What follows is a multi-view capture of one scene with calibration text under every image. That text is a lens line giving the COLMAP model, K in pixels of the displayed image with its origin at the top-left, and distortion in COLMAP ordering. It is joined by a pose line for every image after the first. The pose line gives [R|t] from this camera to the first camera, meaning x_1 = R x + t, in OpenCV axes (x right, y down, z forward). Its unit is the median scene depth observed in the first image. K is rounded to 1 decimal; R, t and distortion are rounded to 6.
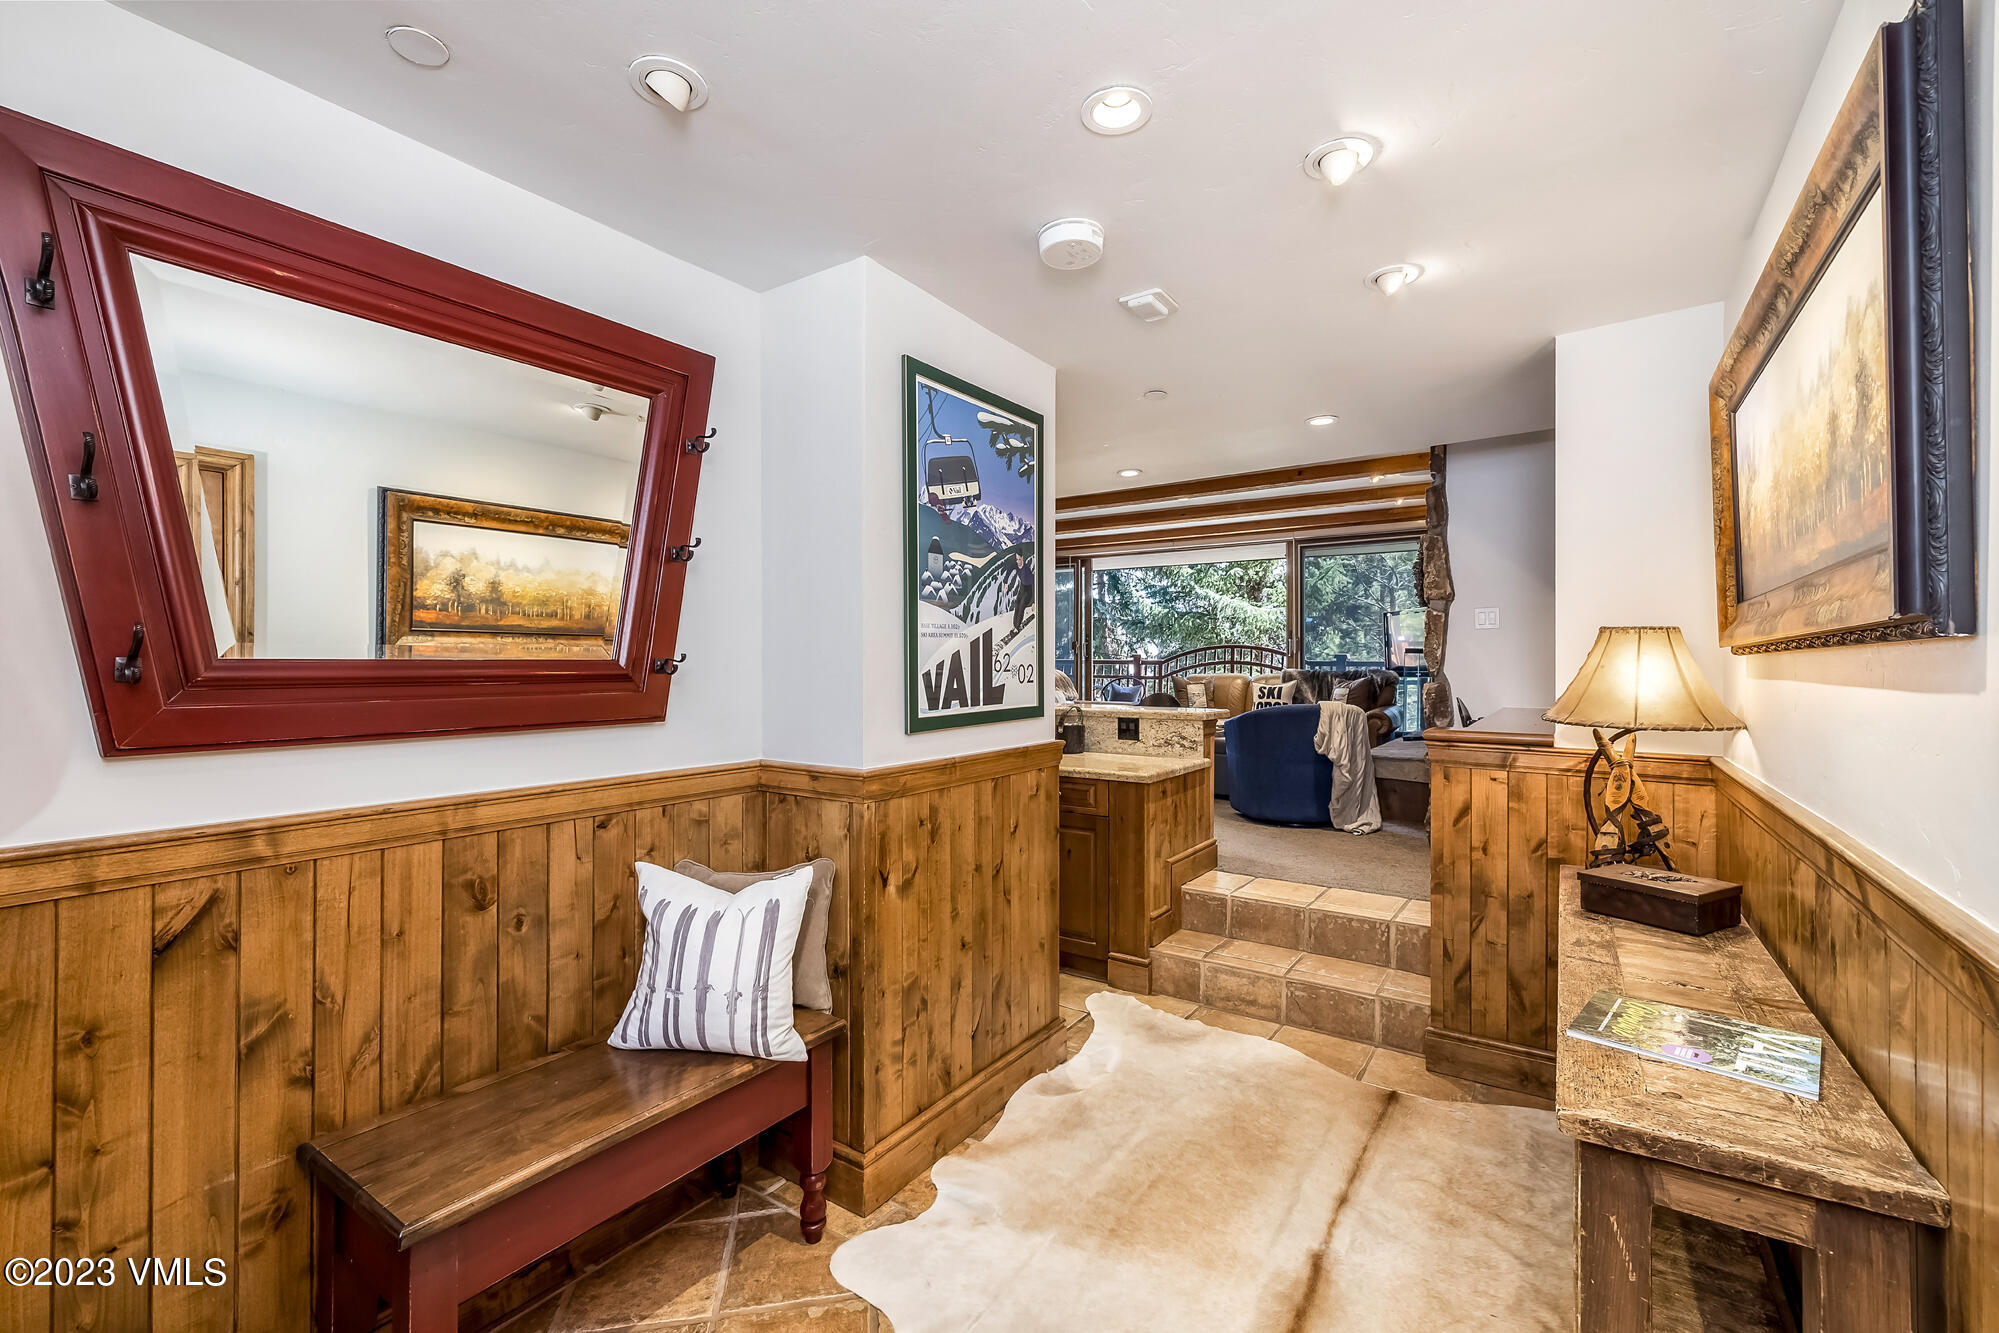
lens RADIAL K [[833.6, 0, 997.2], [0, 833.6, 656.8], [0, 0, 1]] dist [-0.004531, -0.000064]
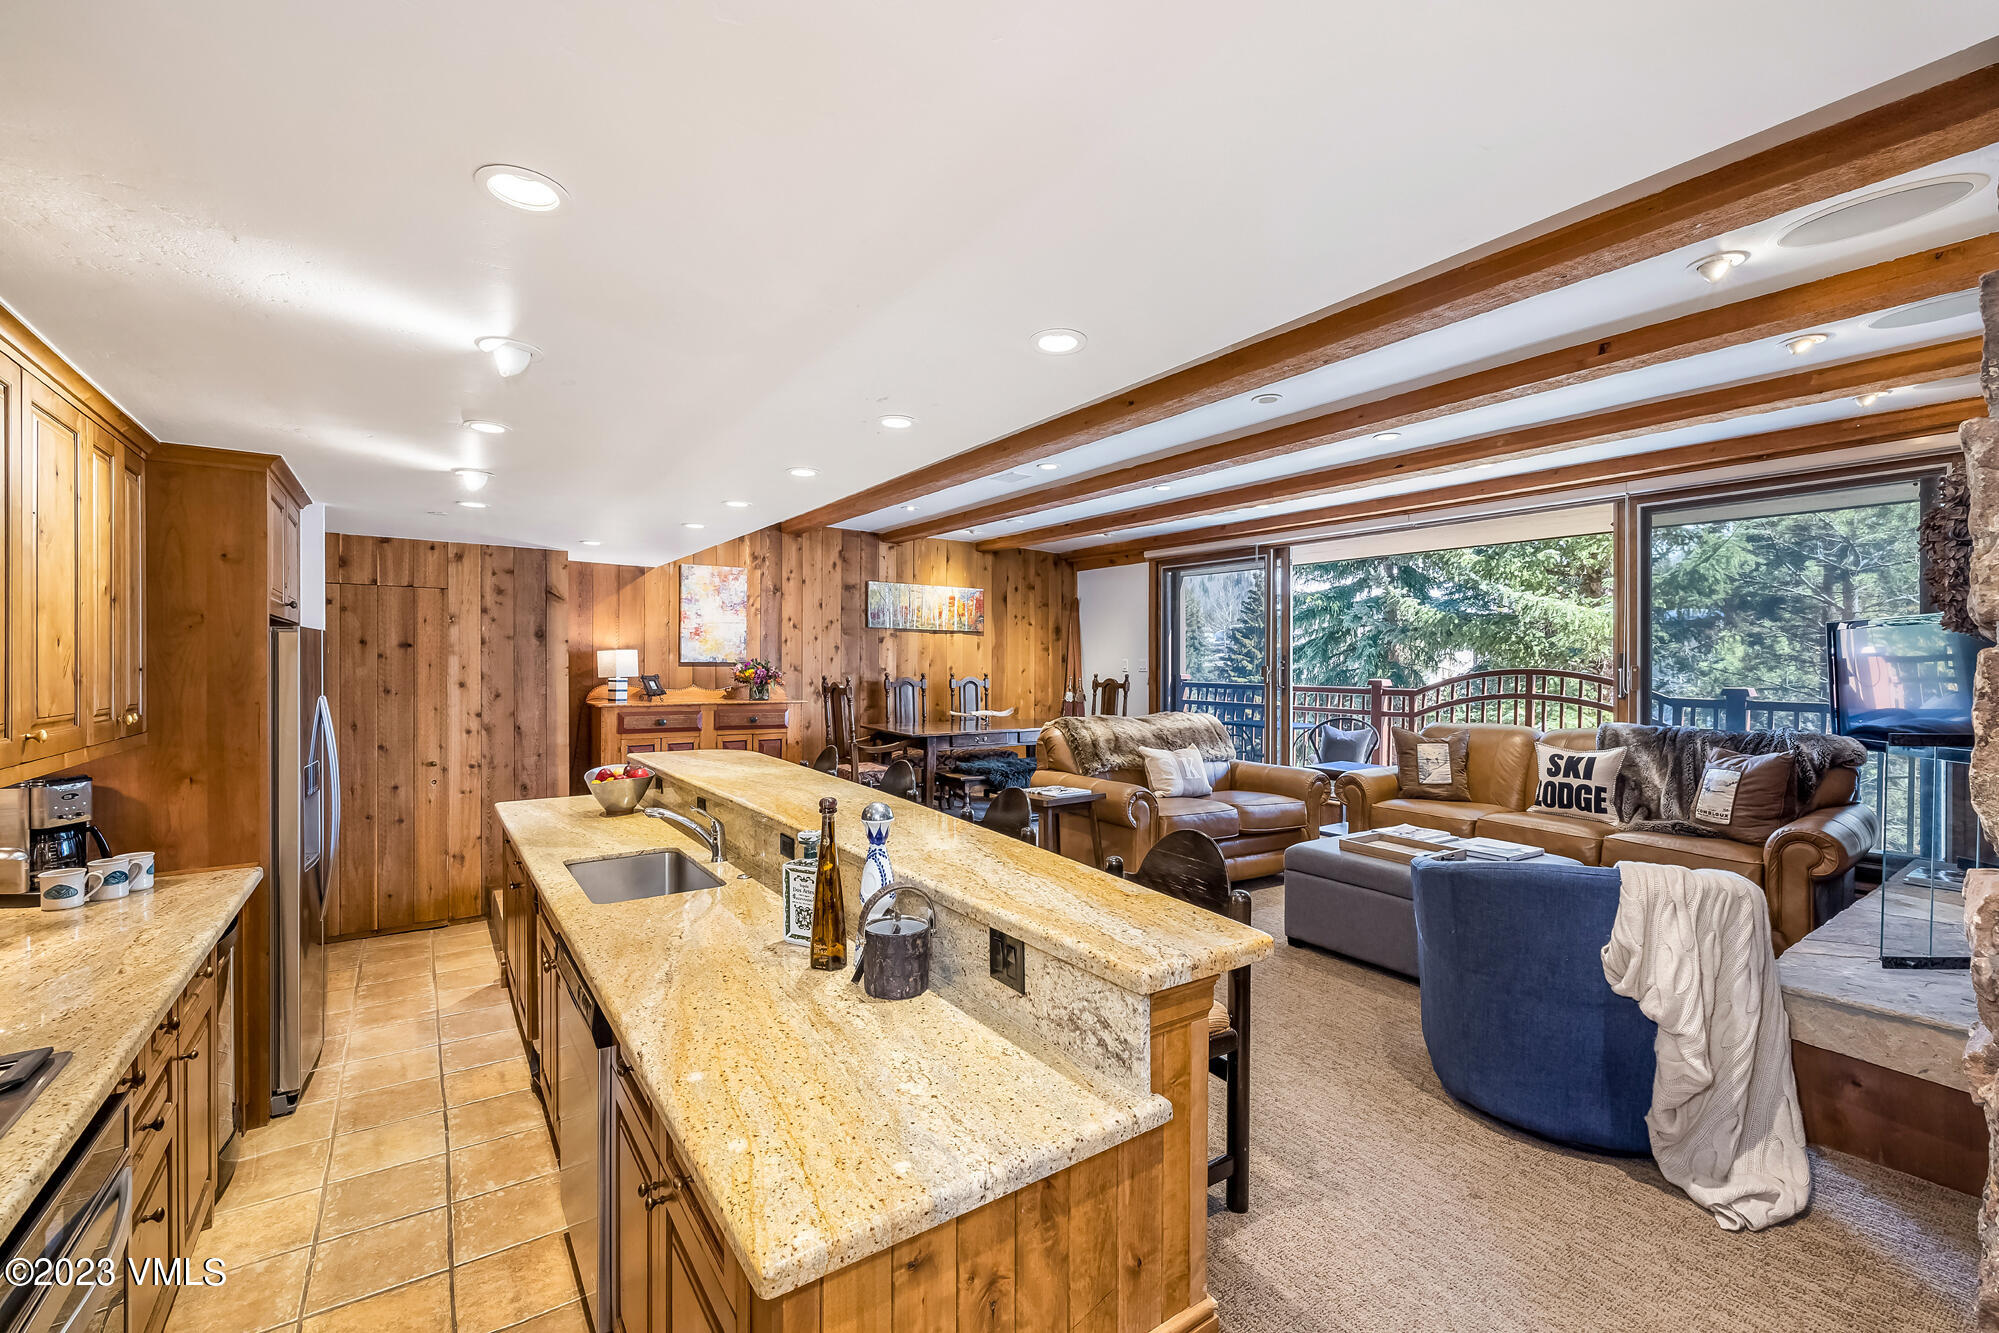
lens RADIAL K [[833.6, 0, 994.9], [0, 833.6, 667.4], [0, 0, 1]] dist [-0.004531, -0.000064]
pose [[0.937223, -0.003248, -0.348715, 0.155433], [0.006650, 0.999941, 0.008560, -0.031473], [0.348667, -0.010341, 0.937190, 0.327547]]
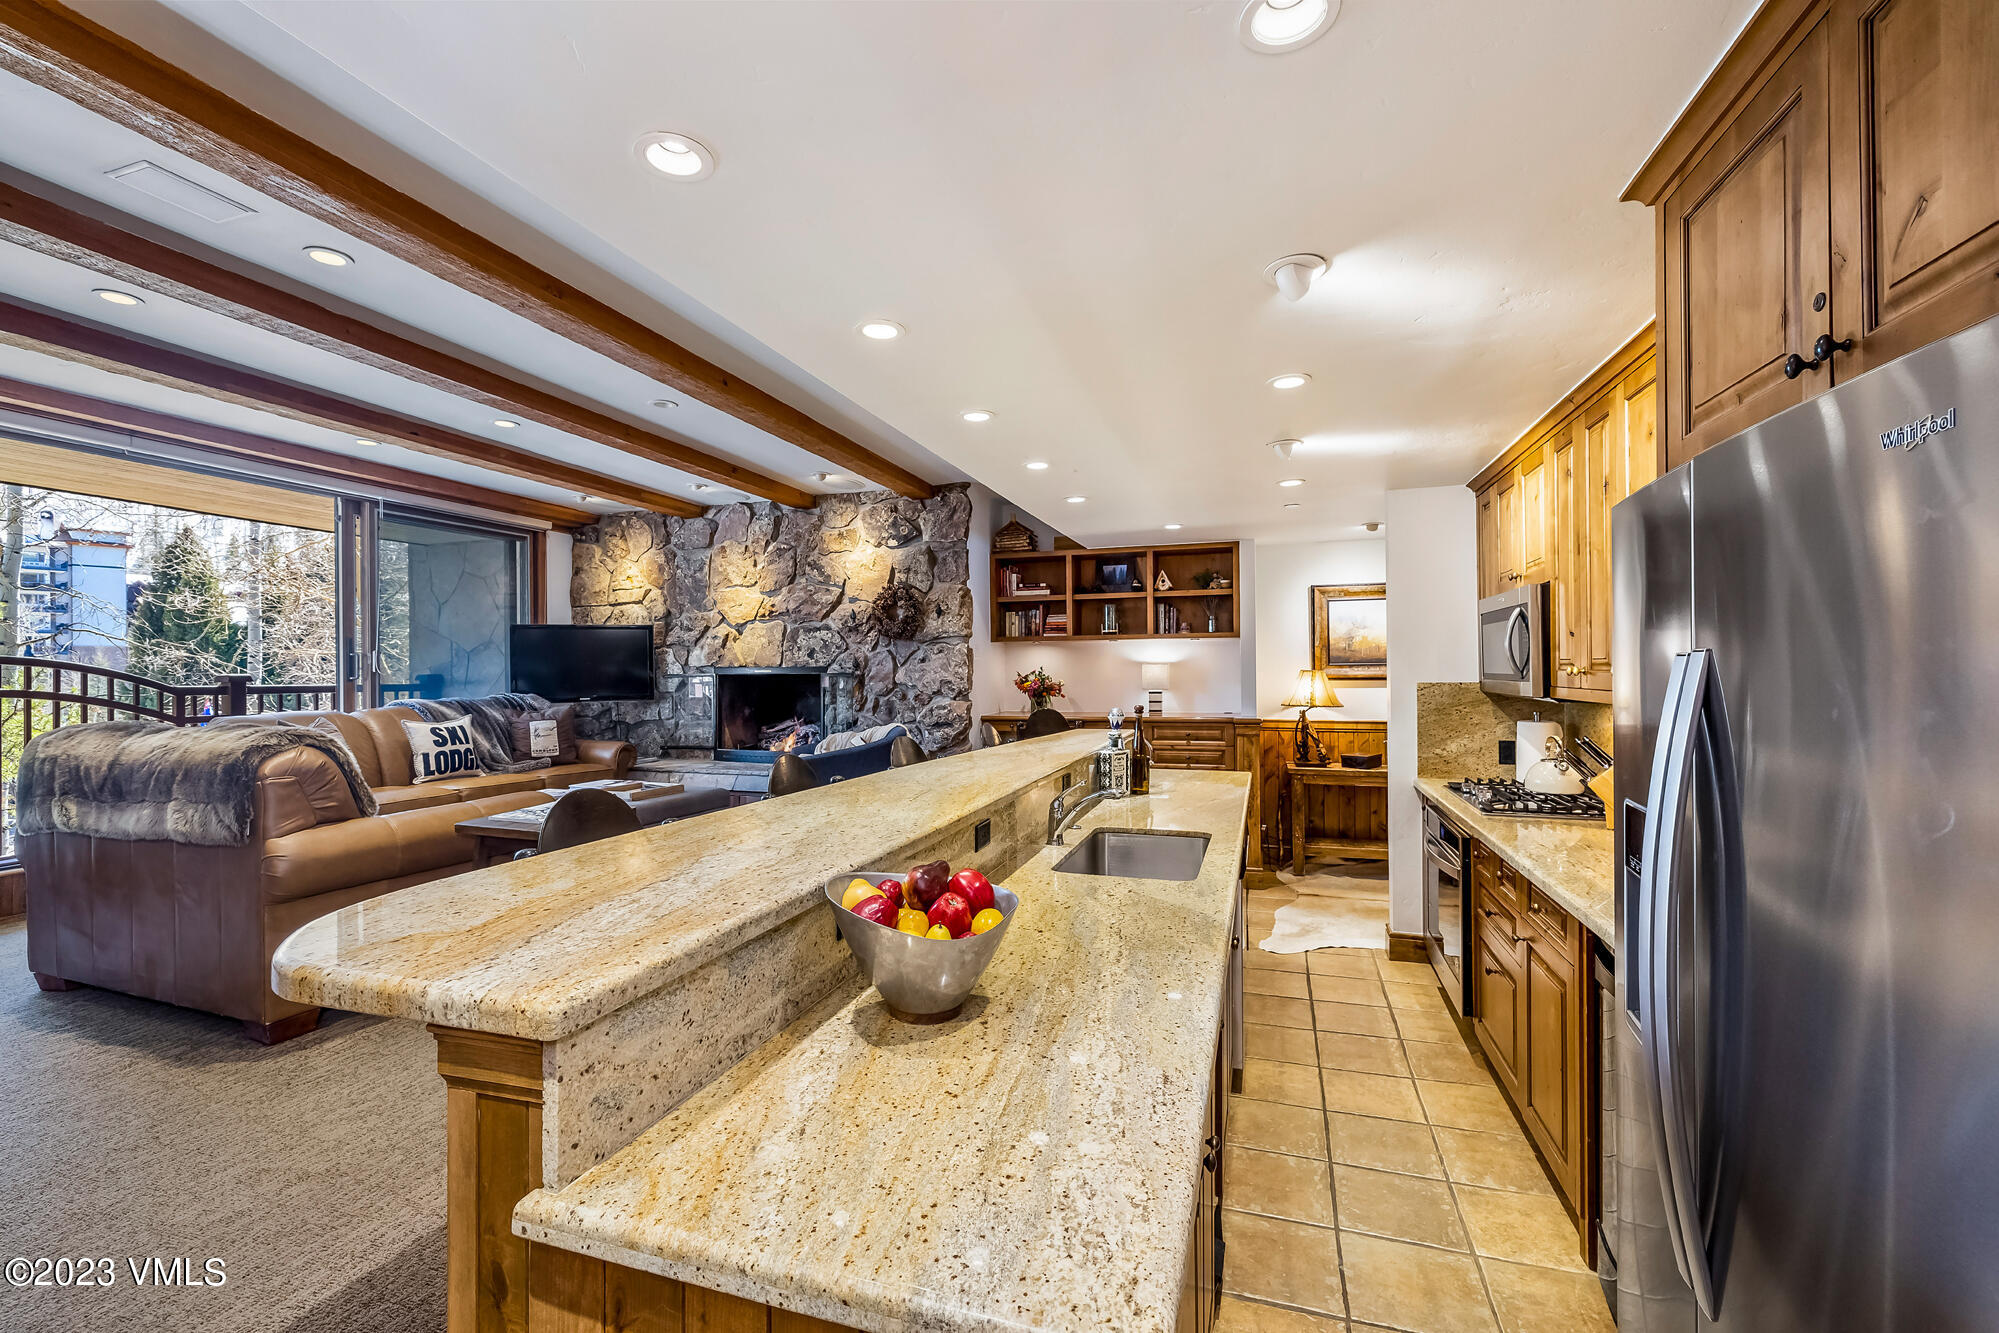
lens RADIAL K [[833.6, 0, 997.0], [0, 833.6, 669.6], [0, 0, 1]] dist [-0.004531, -0.000064]
pose [[-0.289707, -0.004385, 0.957105, -0.443372], [-0.000143, 0.999990, 0.004538, -0.011048], [-0.957115, 0.001178, -0.289705, 0.782520]]
